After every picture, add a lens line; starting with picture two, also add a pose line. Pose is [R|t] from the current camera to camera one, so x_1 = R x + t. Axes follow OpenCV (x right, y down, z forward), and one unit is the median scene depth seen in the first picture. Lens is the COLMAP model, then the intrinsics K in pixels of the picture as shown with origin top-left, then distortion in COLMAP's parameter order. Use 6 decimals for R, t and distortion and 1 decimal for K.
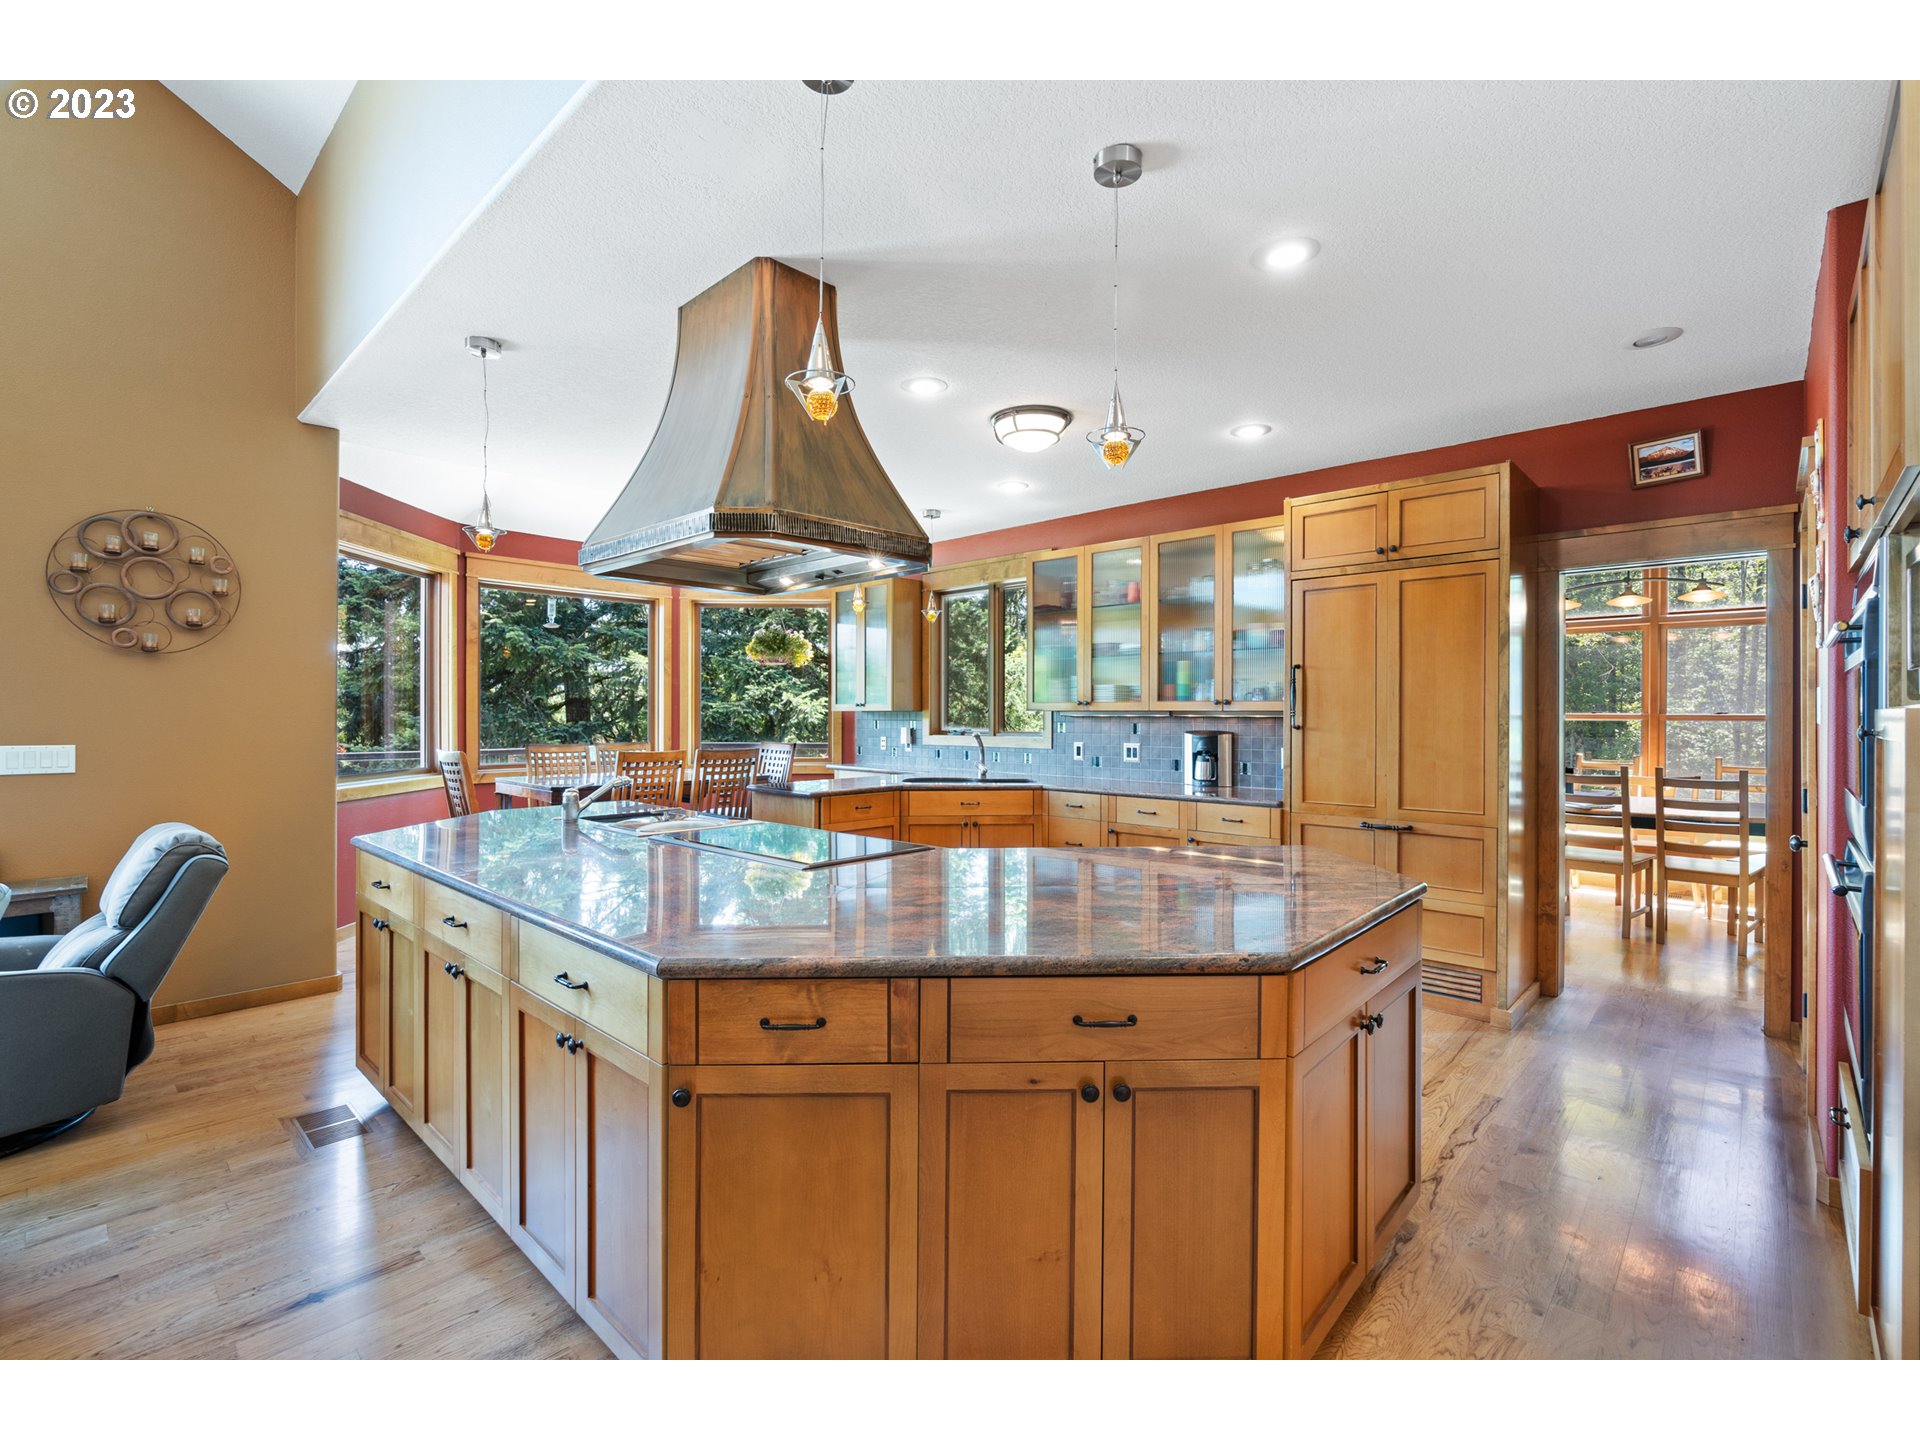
lens RADIAL K [[876.7, 0, 965.7], [0, 876.7, 719.5], [0, 0, 1]] dist [-0.004003, 0.000249]
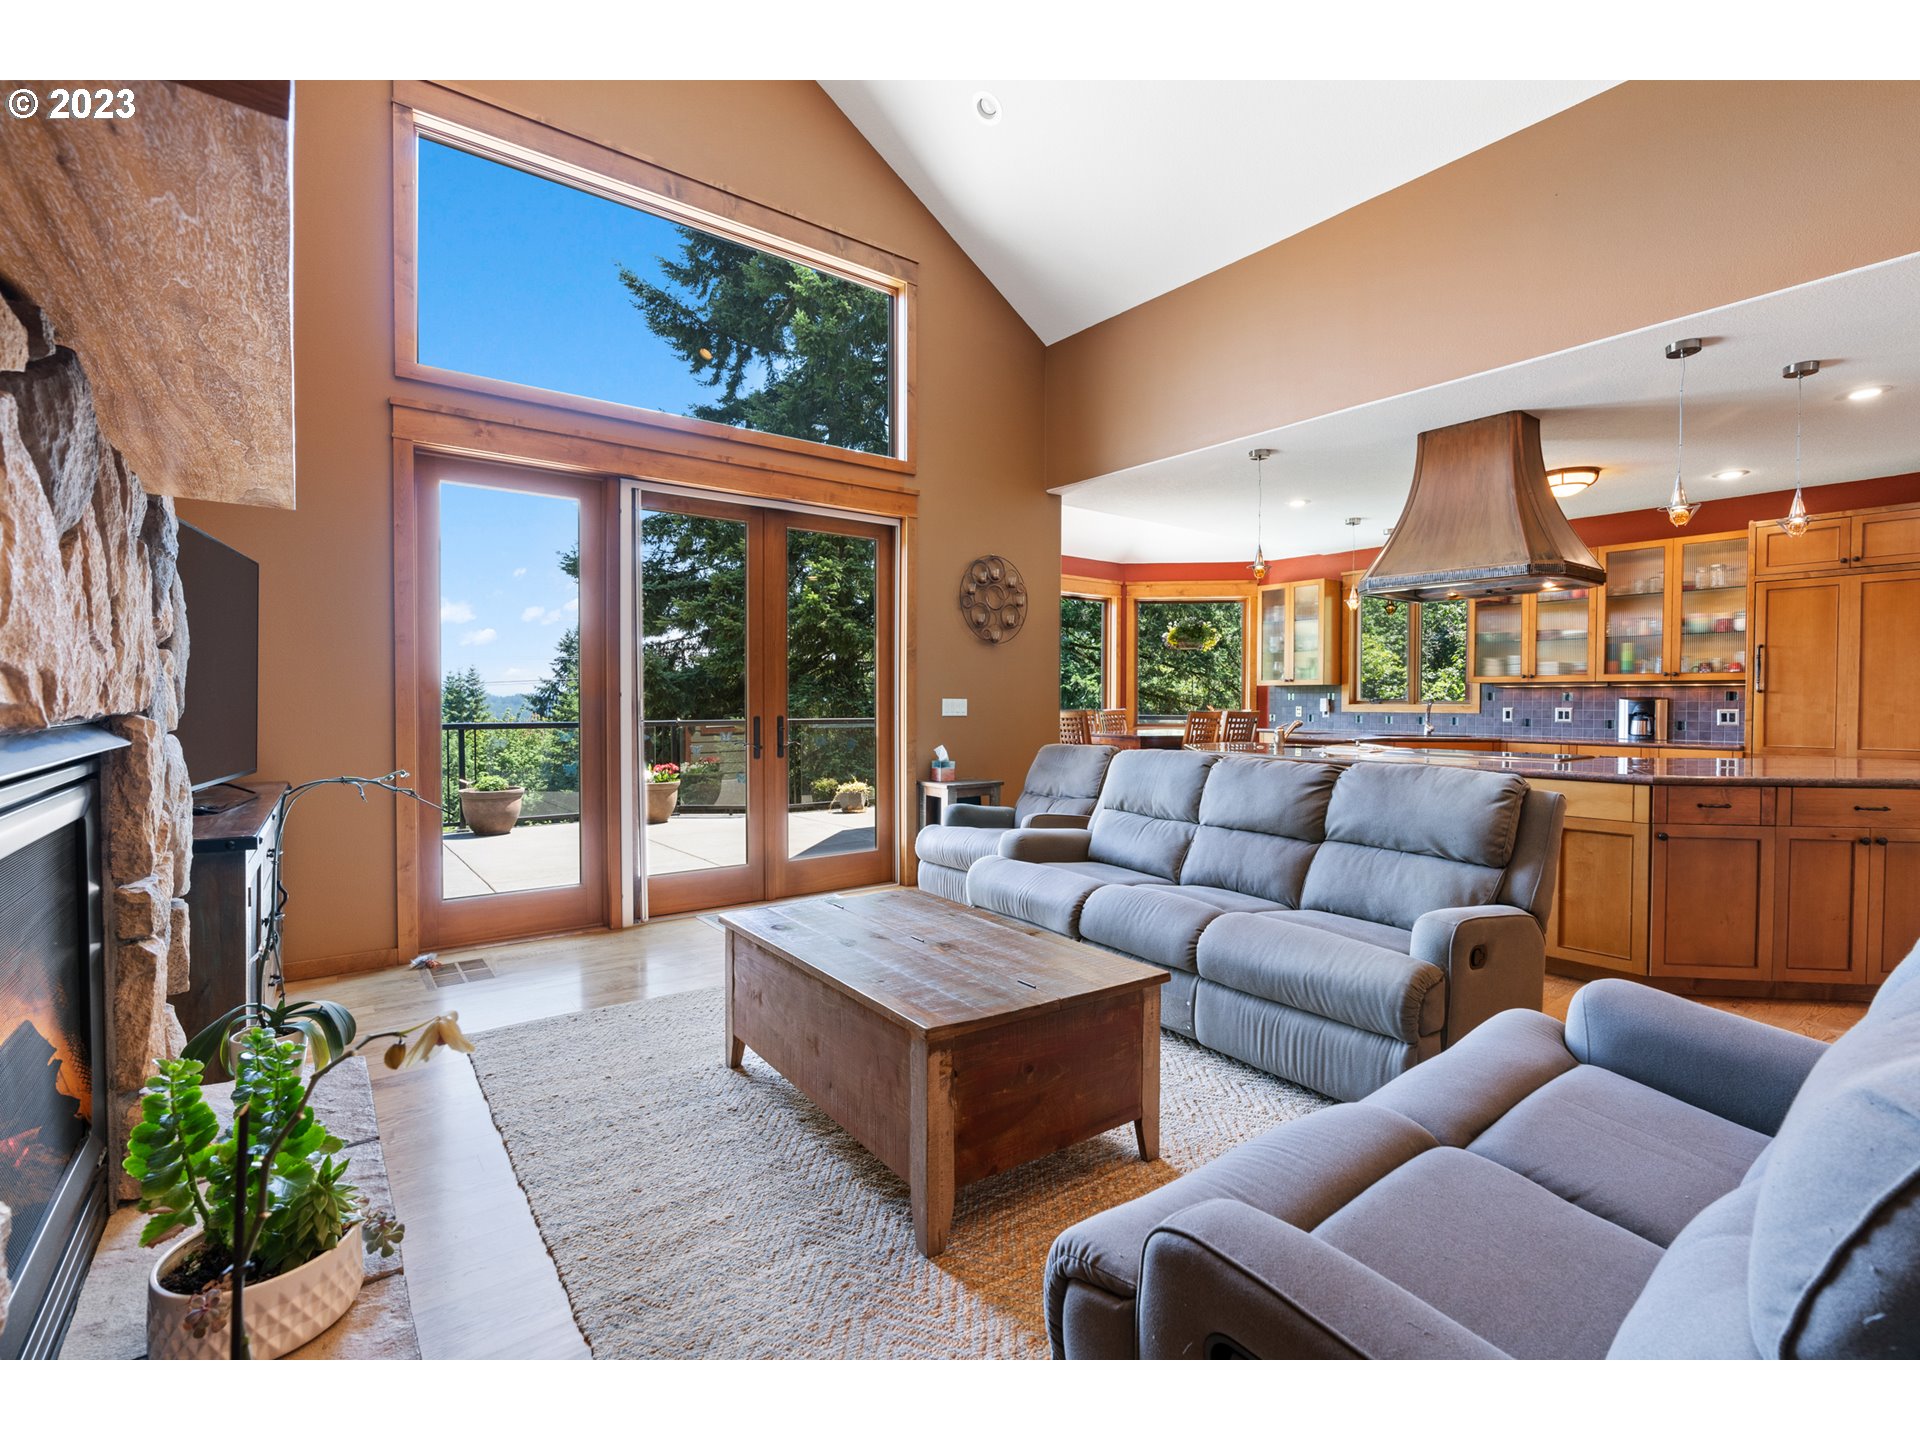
lens RADIAL K [[888.0, 0, 960.0], [0, 888.0, 720.0], [0, 0, 1]] dist [0.000096, -0.000014]
pose [[0.987572, 0.005079, -0.157082, -0.530421], [-0.002756, 0.999884, 0.015001, 0.030783], [0.157140, -0.014382, 0.987472, -0.465810]]
